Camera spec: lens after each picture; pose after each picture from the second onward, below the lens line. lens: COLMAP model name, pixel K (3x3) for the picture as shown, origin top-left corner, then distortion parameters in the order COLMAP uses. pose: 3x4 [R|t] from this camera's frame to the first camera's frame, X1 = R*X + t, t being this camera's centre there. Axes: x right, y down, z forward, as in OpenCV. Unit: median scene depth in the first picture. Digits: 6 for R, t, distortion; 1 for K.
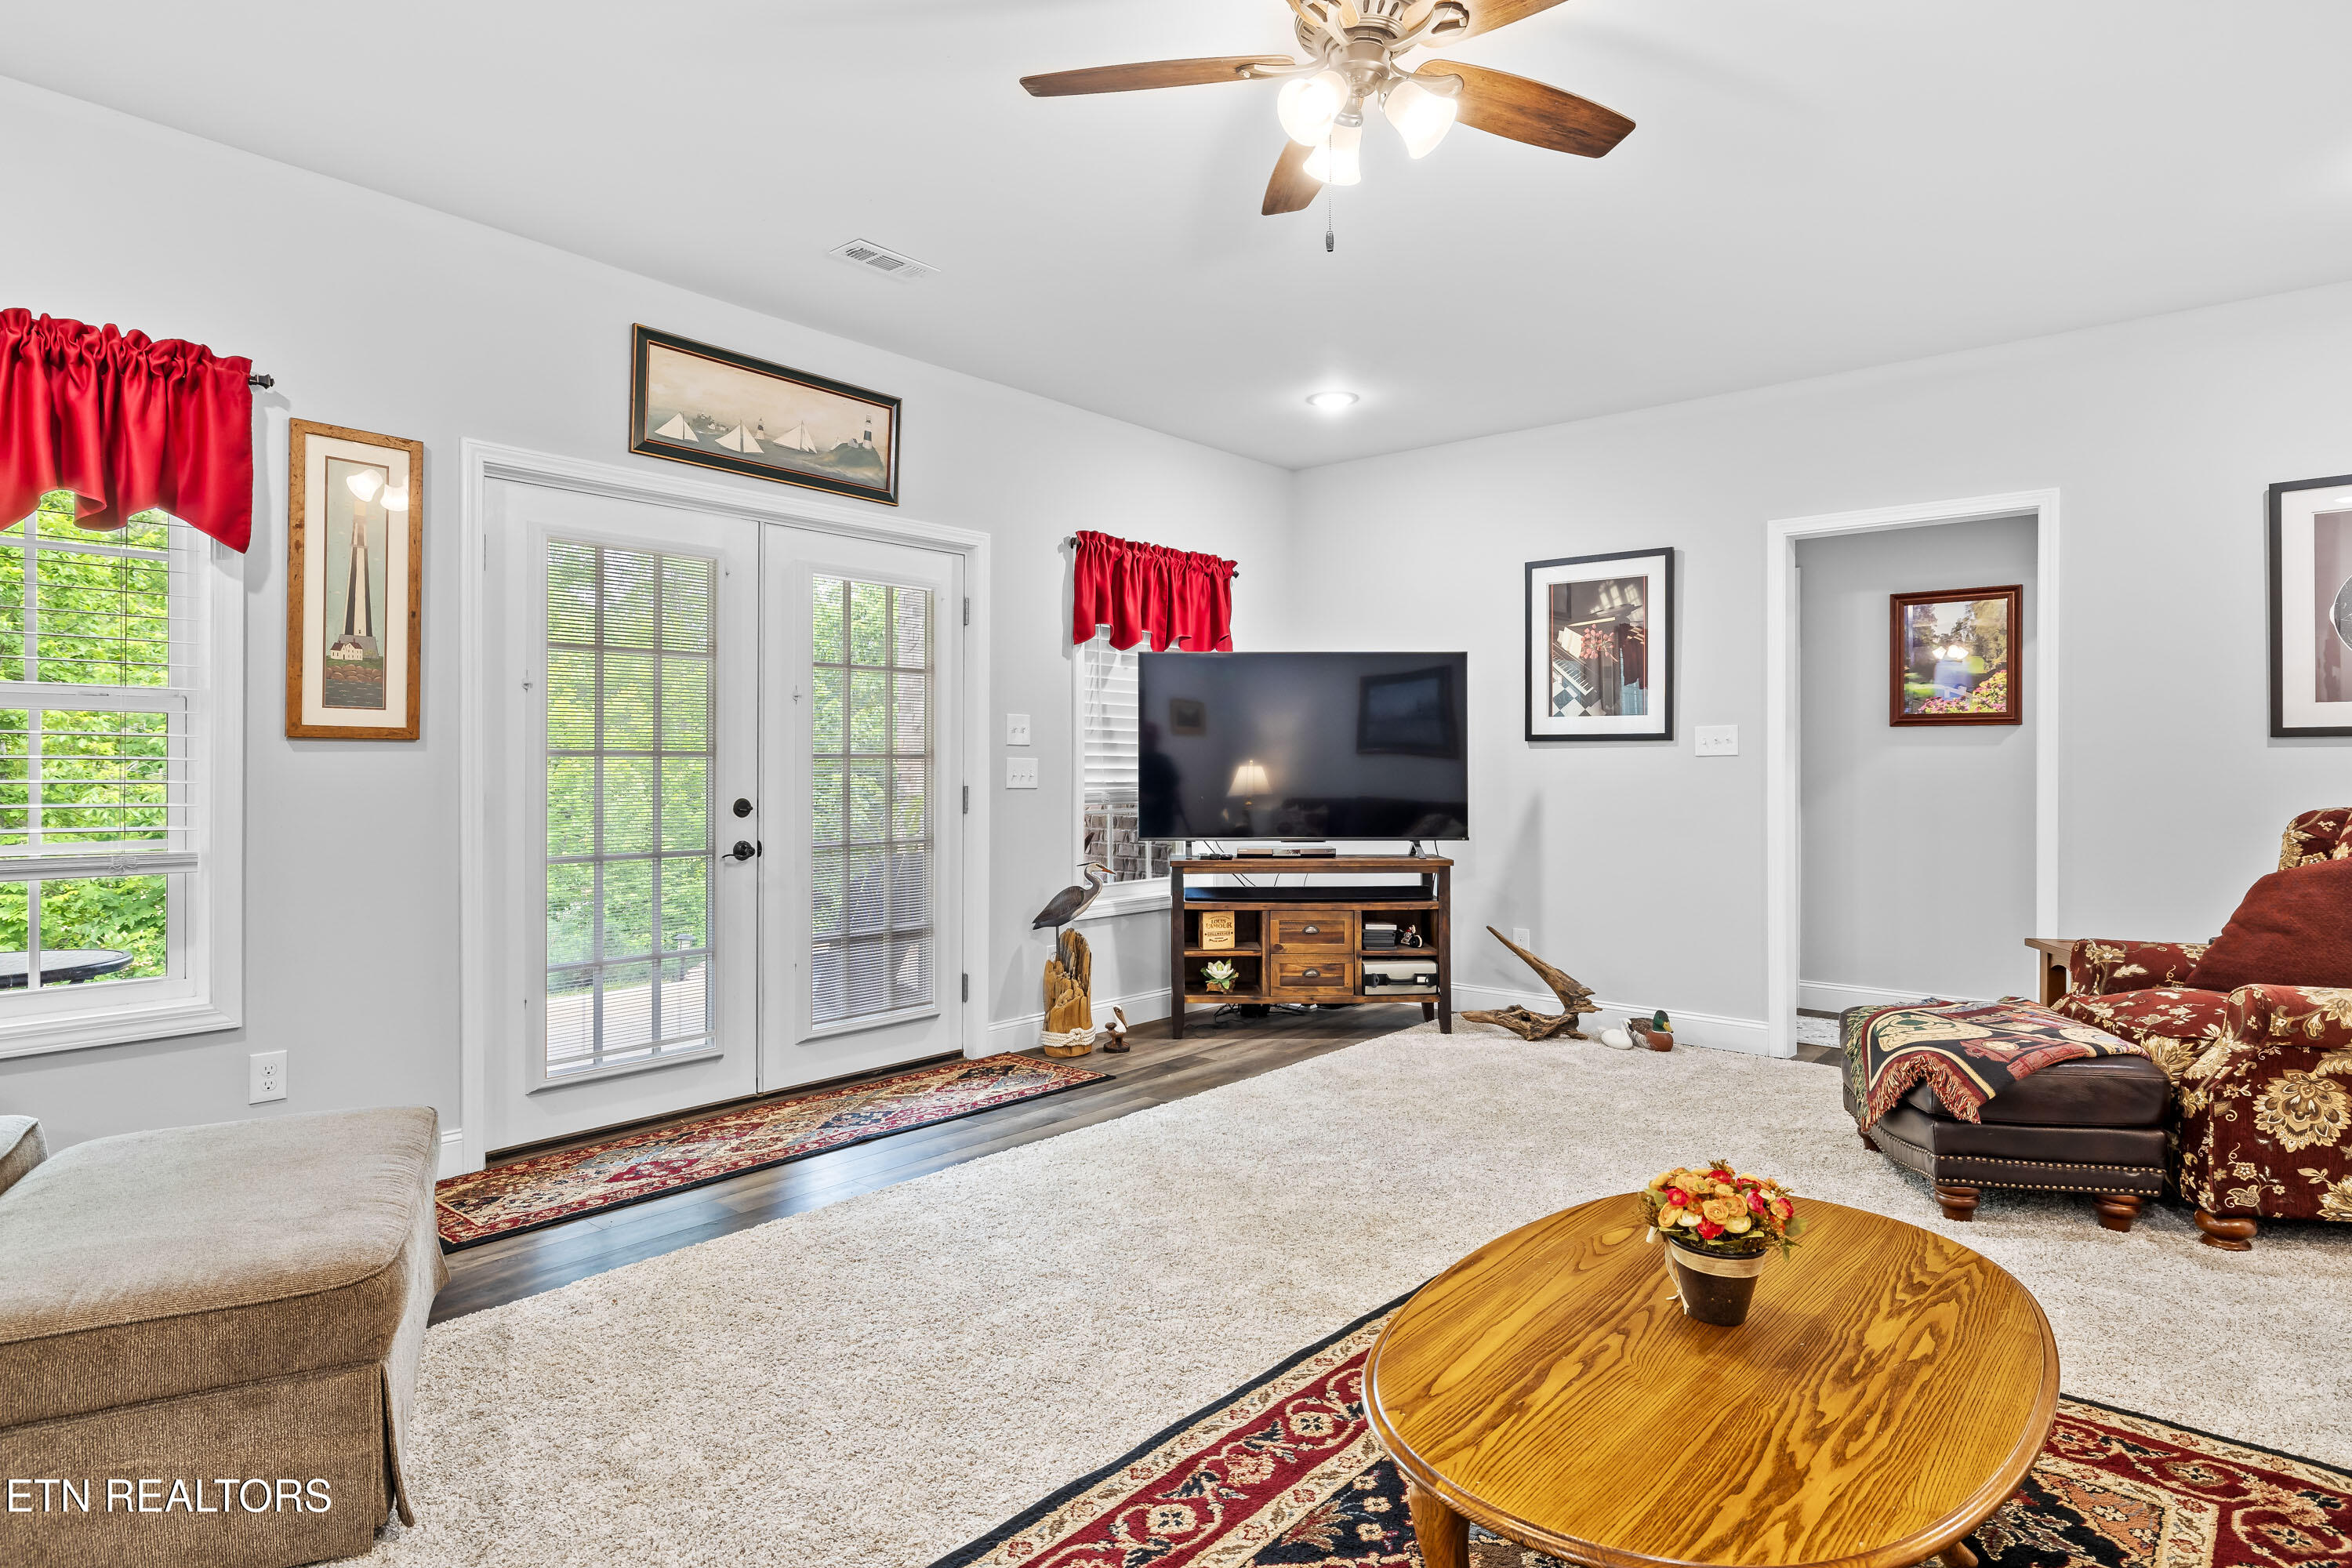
lens RADIAL K [[1238.3, 0, 1172.7], [0, 1238.3, 765.9], [0, 0, 1]] dist [-0.004066, -0.001034]
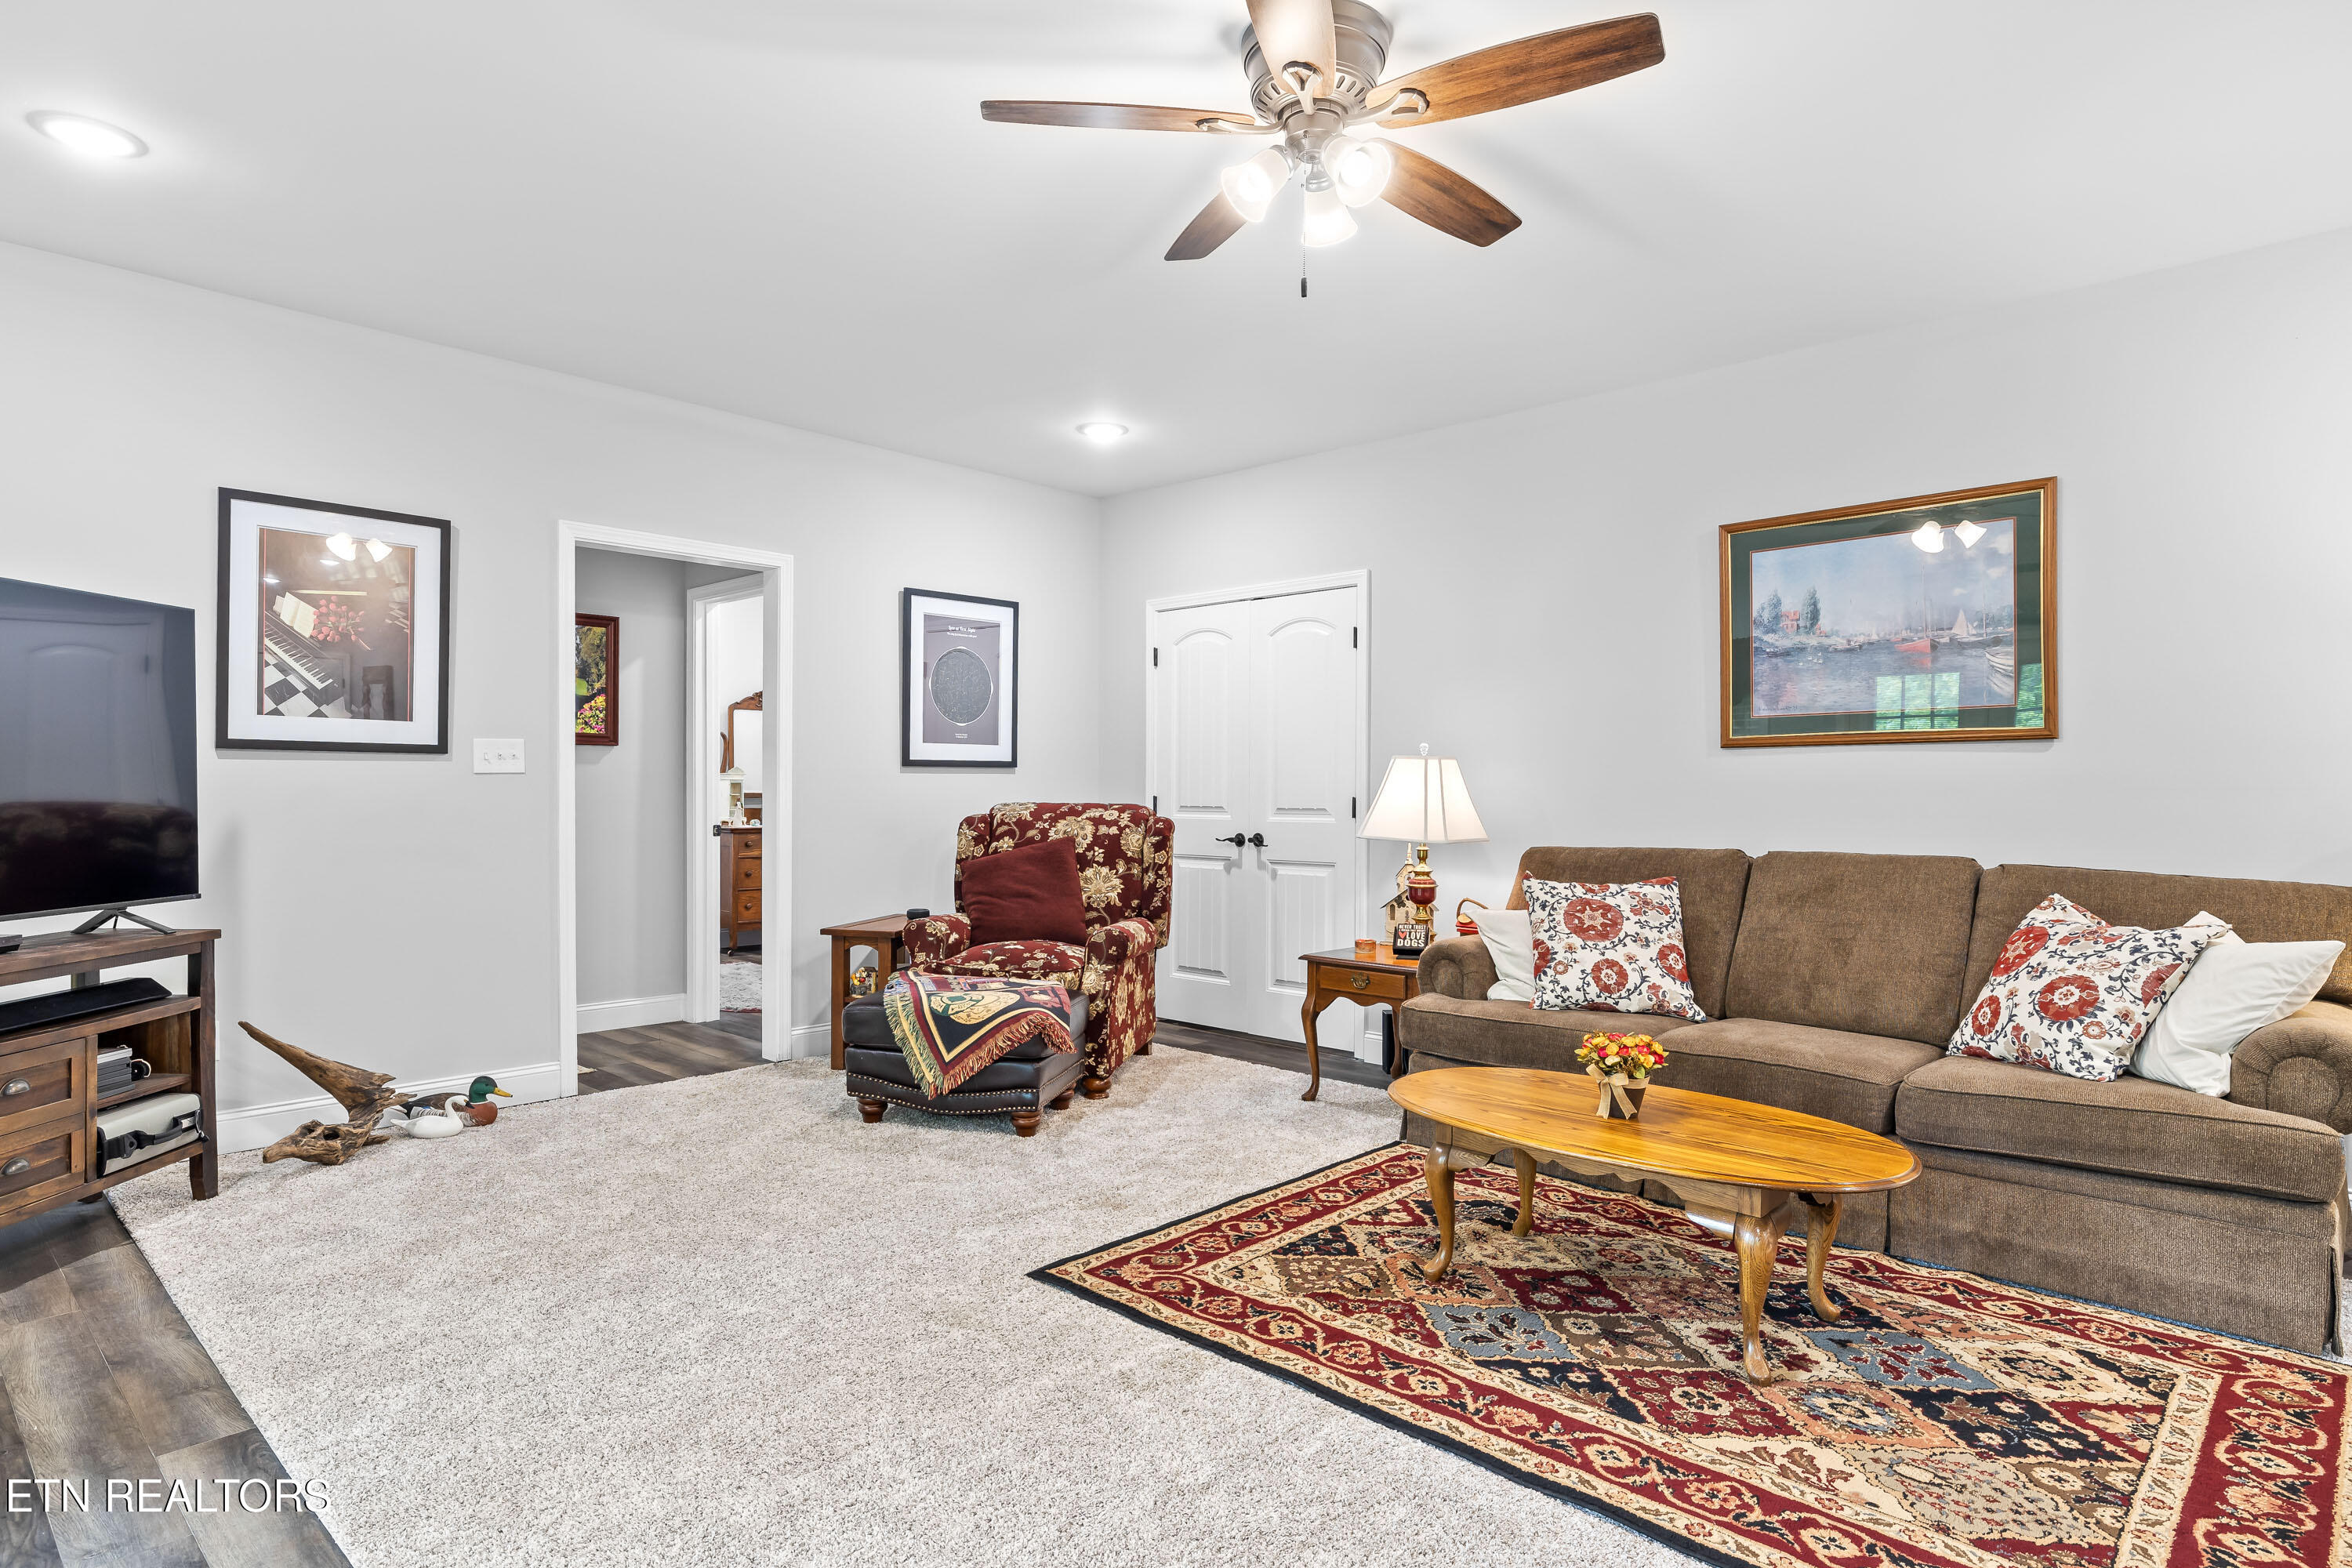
lens RADIAL K [[1270.3, 0, 1159.2], [0, 1270.3, 786.0], [0, 0, 1]] dist [0.002990, -0.016360]
pose [[0.049136, -0.003225, 0.998787, -0.566053], [-0.007916, 0.999962, 0.003618, -0.007864], [-0.998761, -0.008085, 0.049109, 0.643013]]
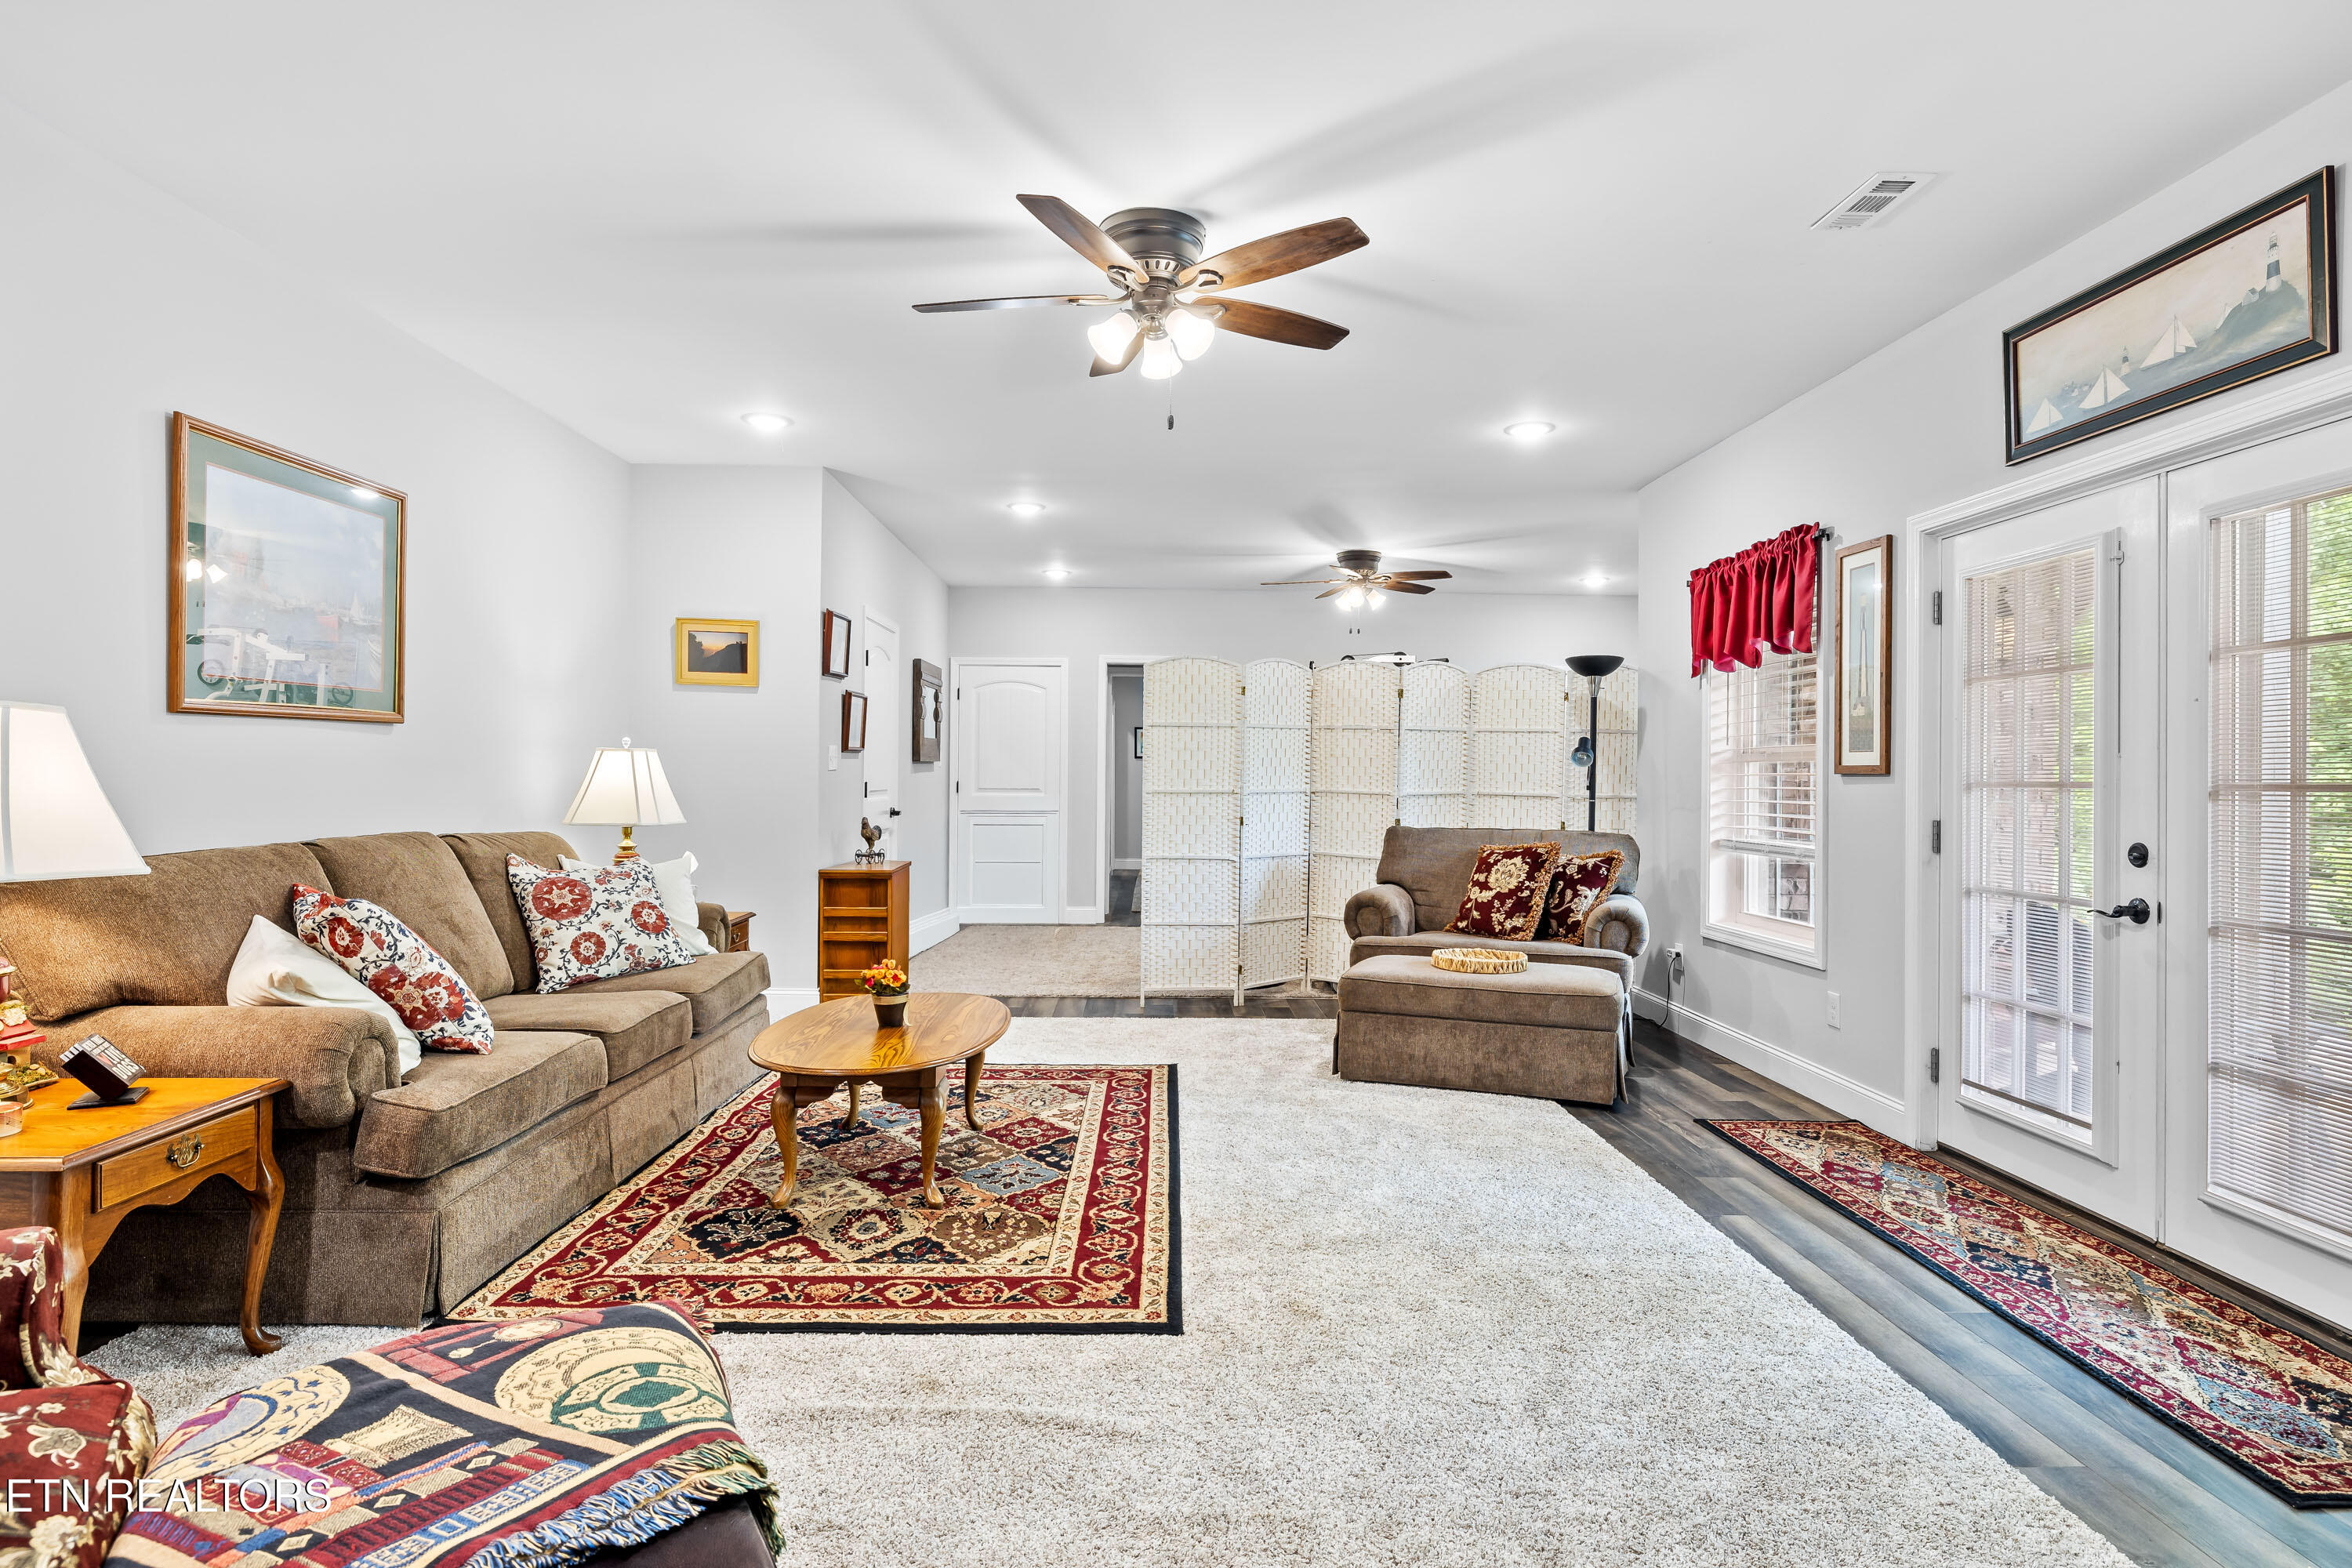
lens RADIAL K [[1238.3, 0, 1172.7], [0, 1238.3, 765.9], [0, 0, 1]] dist [-0.004066, -0.001034]
pose [[-0.740843, -0.017014, -0.671463, 0.656085], [-0.012561, 0.999855, -0.011476, -0.005353], [0.671561, -0.000067, -0.740950, 1.249378]]
